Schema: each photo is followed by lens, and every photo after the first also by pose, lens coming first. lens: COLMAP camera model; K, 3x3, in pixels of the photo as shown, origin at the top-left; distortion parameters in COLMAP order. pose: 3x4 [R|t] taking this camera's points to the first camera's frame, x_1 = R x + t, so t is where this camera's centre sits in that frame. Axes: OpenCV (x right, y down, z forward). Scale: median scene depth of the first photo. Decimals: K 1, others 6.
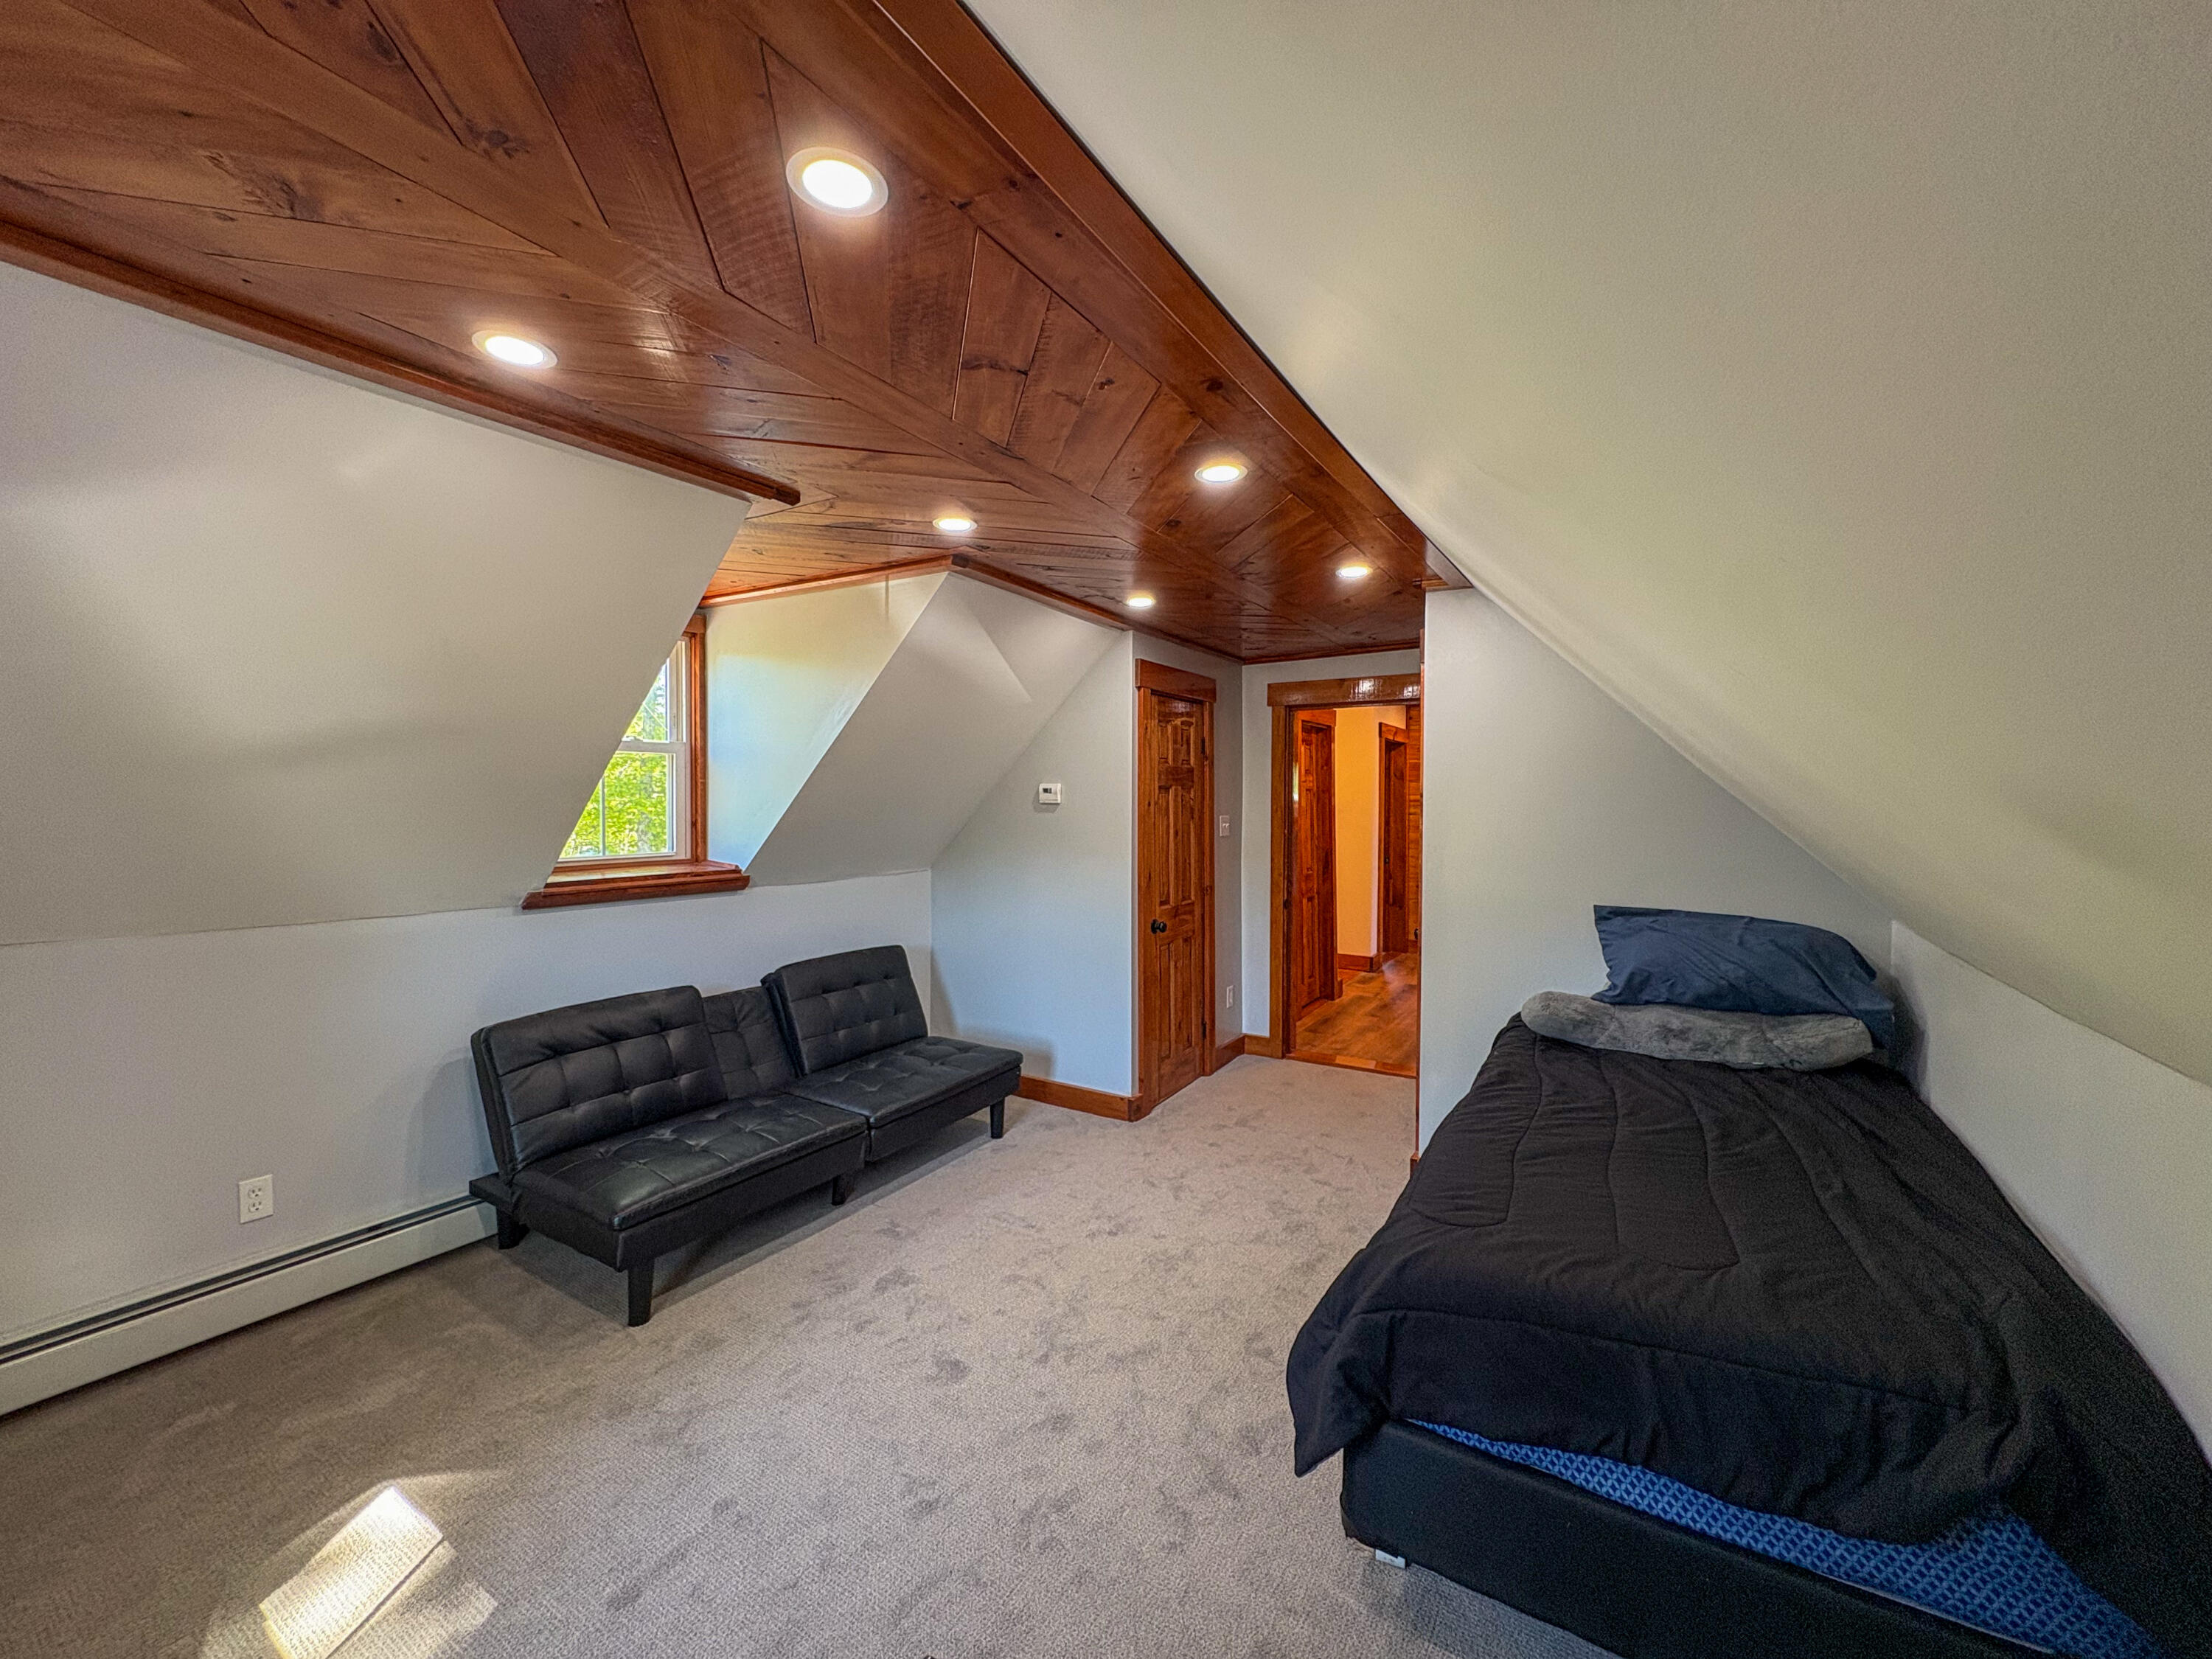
lens RADIAL K [[878.4, 0, 1109.7], [0, 878.4, 829.5], [0, 0, 1]] dist [0.002621, -0.000619]
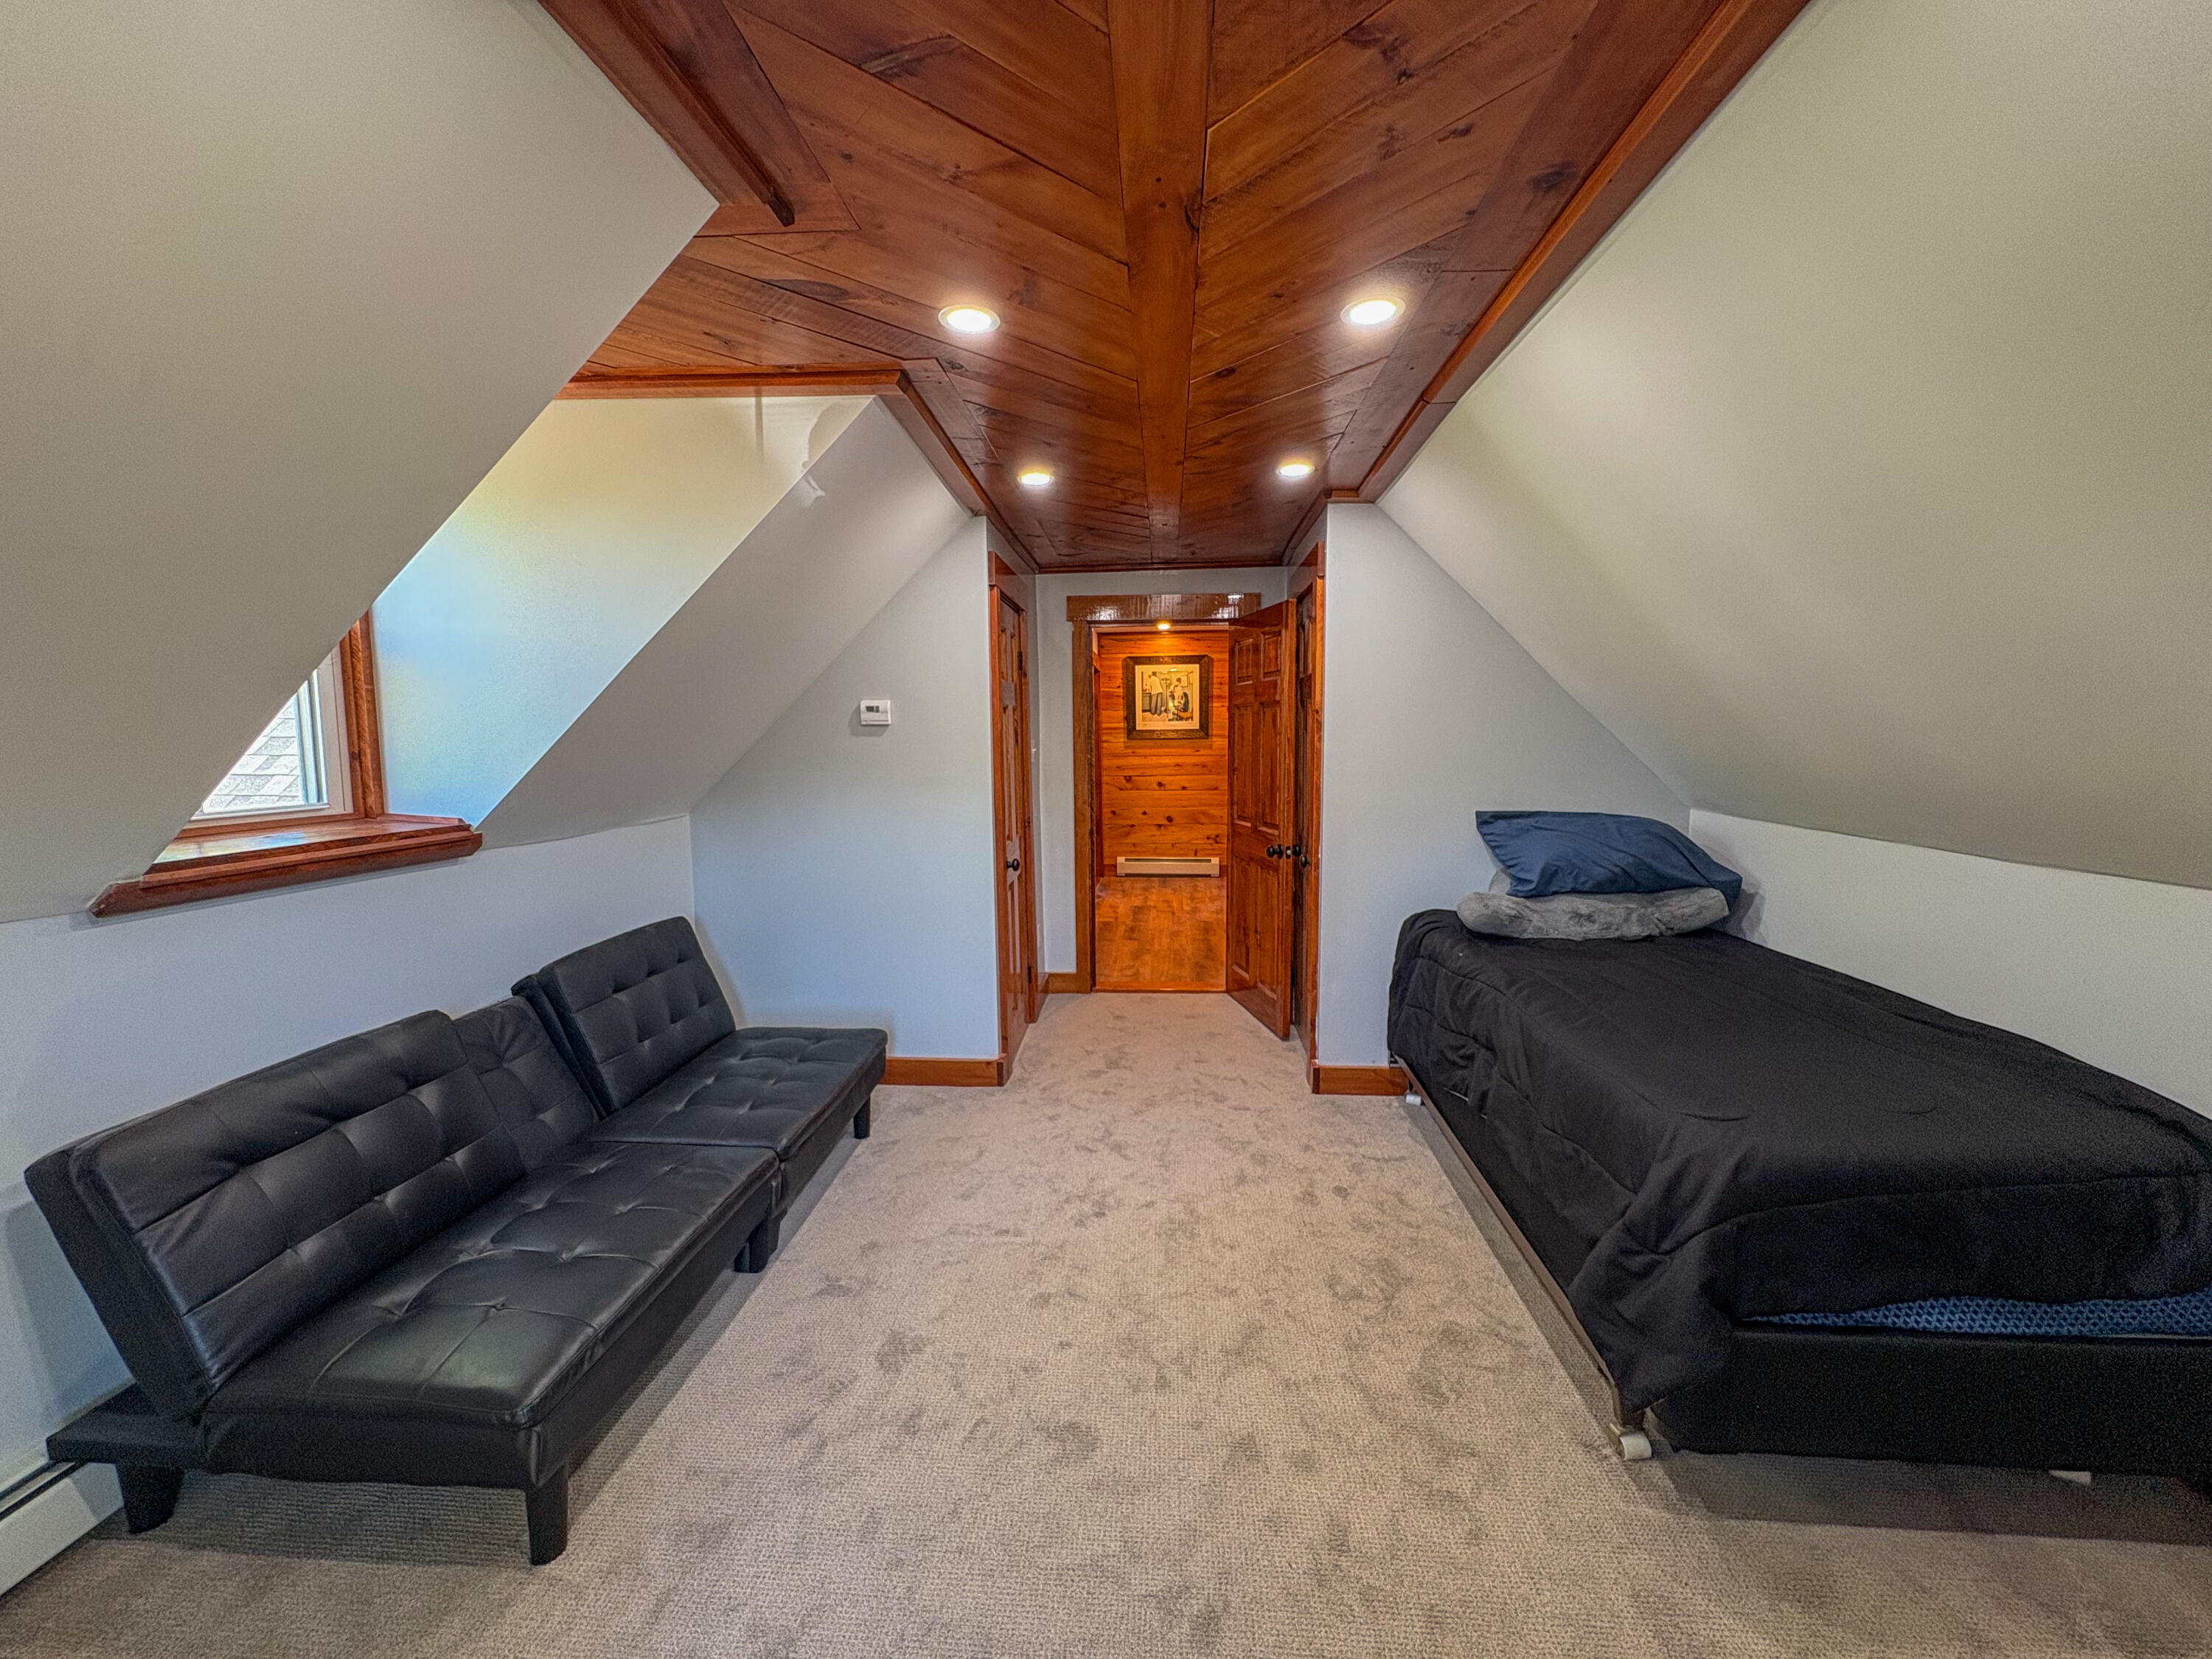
lens RADIAL K [[878.4, 0, 1108.7], [0, 878.4, 828.7], [0, 0, 1]] dist [0.002621, -0.000619]
pose [[0.884548, -0.057896, 0.462842, -0.373174], [0.024744, 0.996694, 0.077385, 0.011940], [-0.465793, -0.056998, 0.883056, 0.251195]]
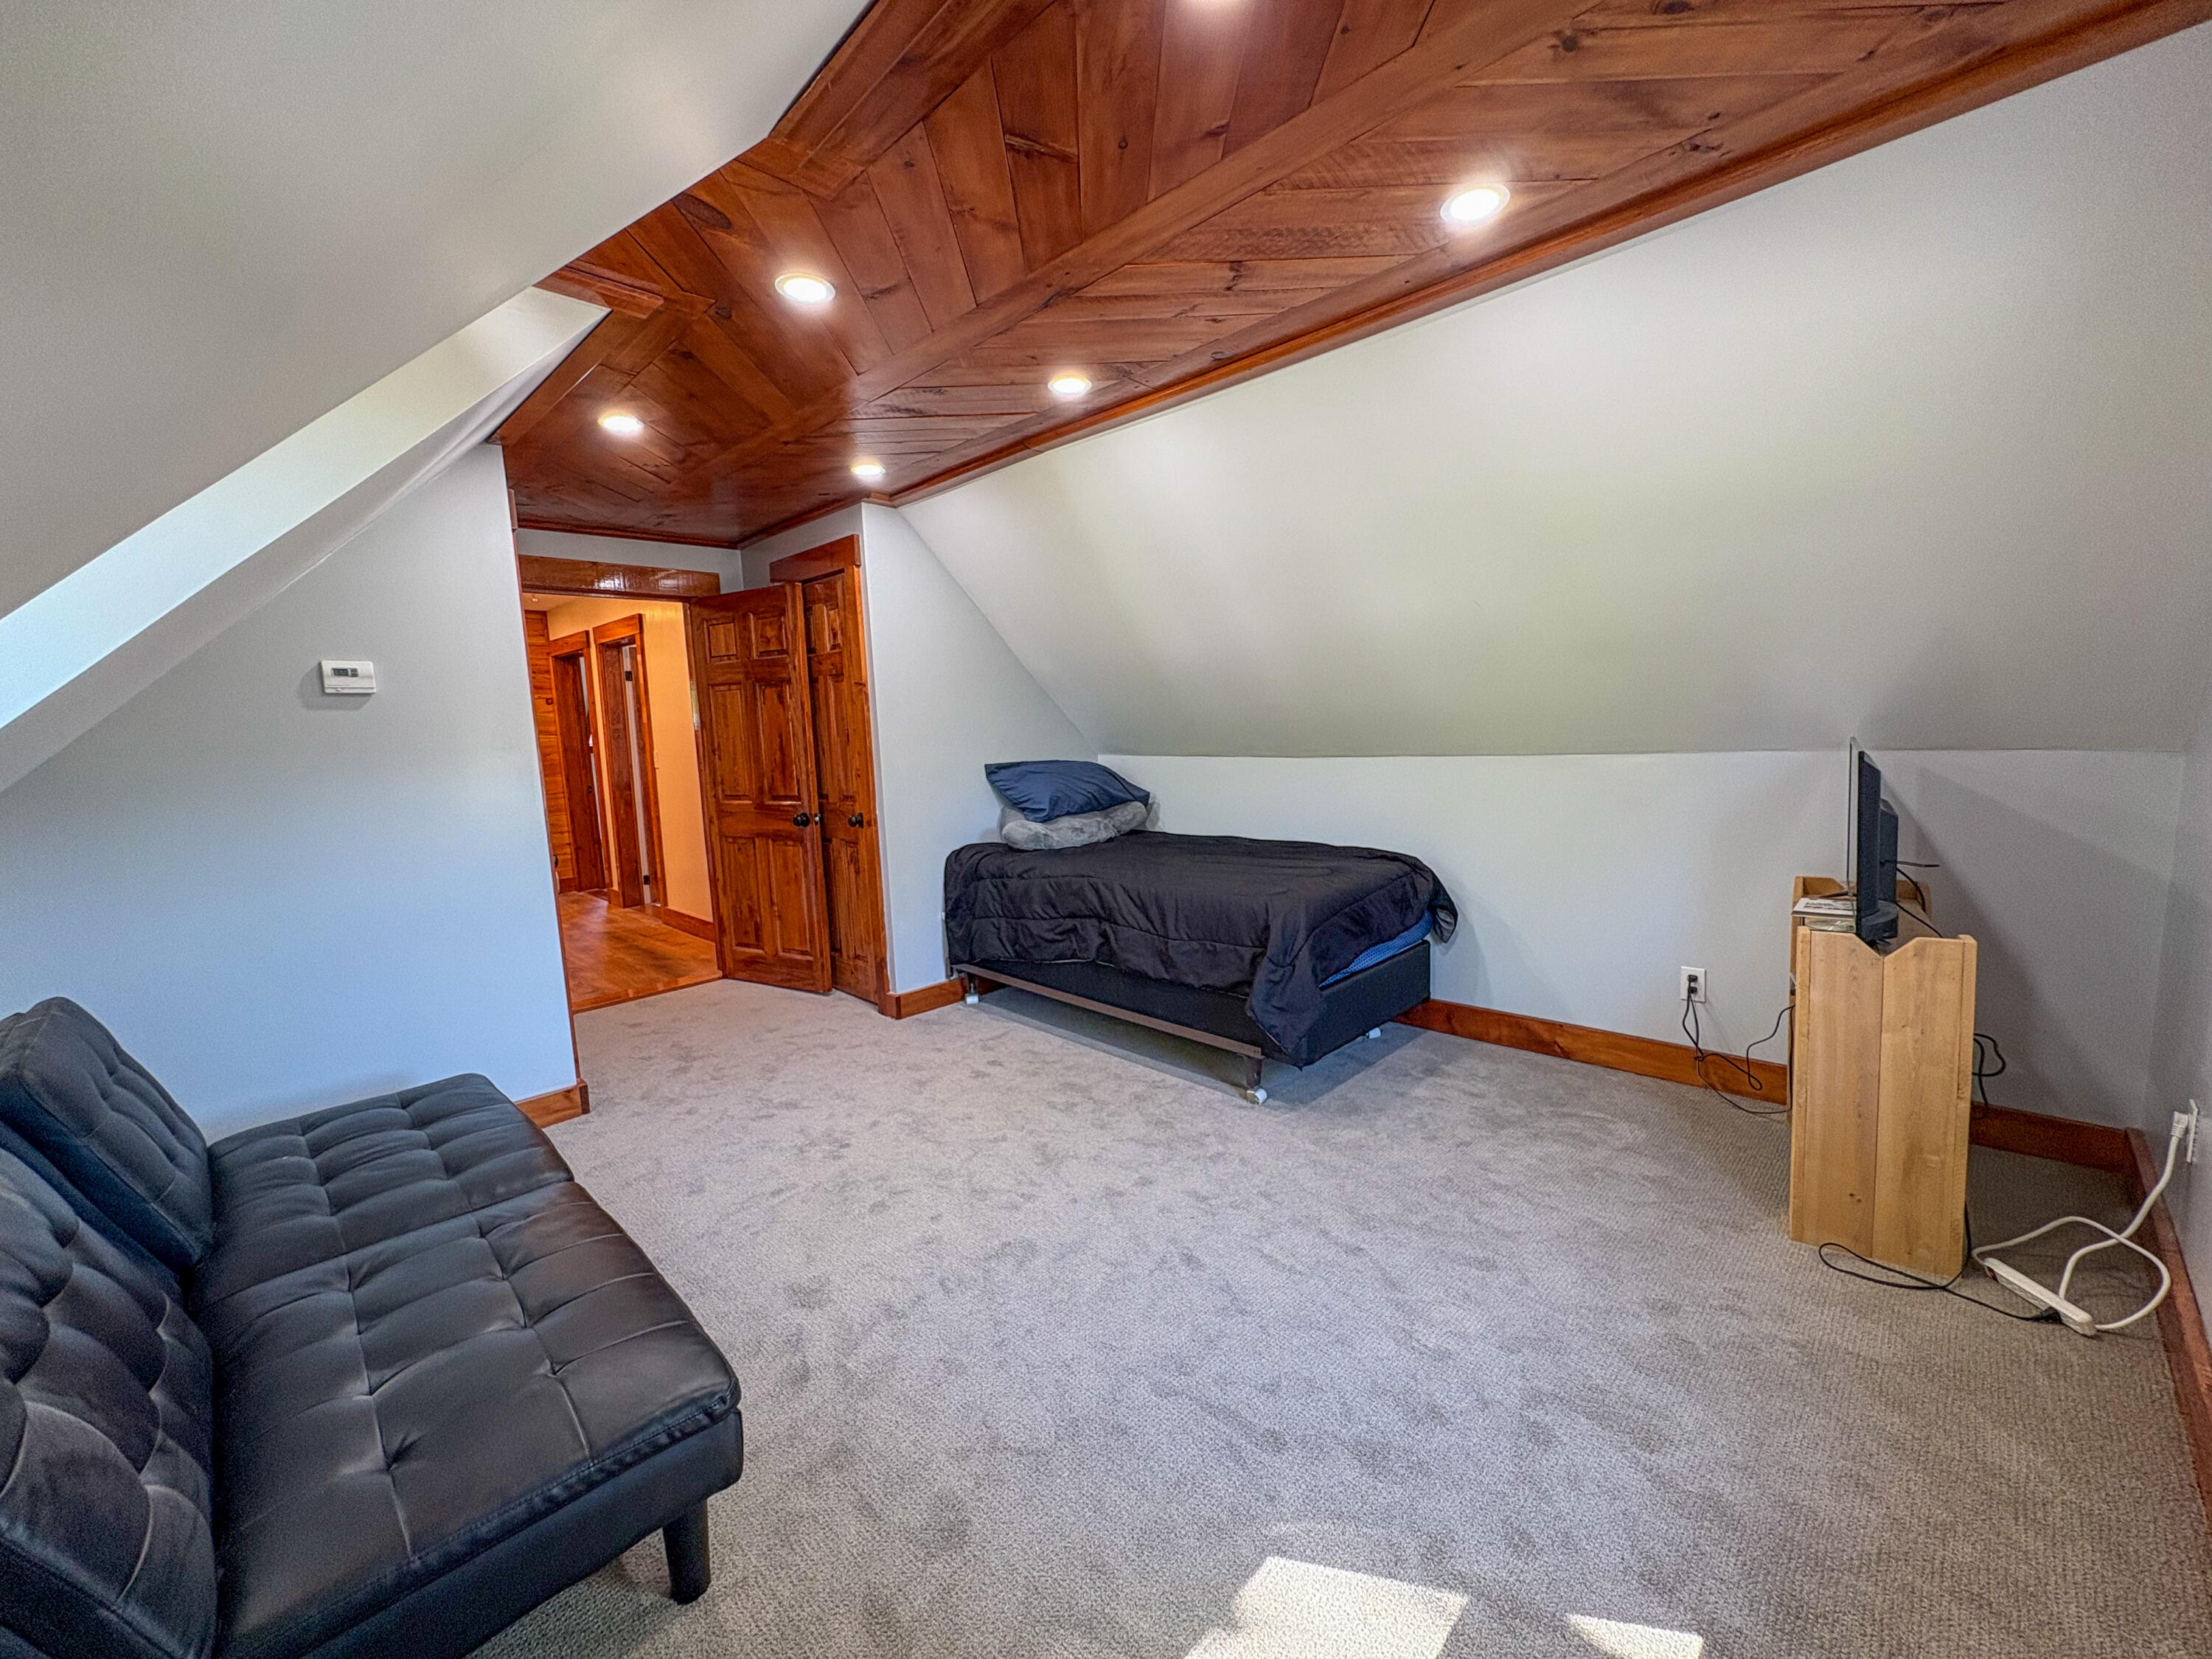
lens RADIAL K [[878.4, 0, 1104.8], [0, 878.4, 830.4], [0, 0, 1]] dist [0.002621, -0.000619]
pose [[0.222717, -0.127282, 0.966538, -0.795514], [0.070307, 0.990956, 0.114296, 0.044692], [-0.972345, 0.042499, 0.229652, 0.511214]]
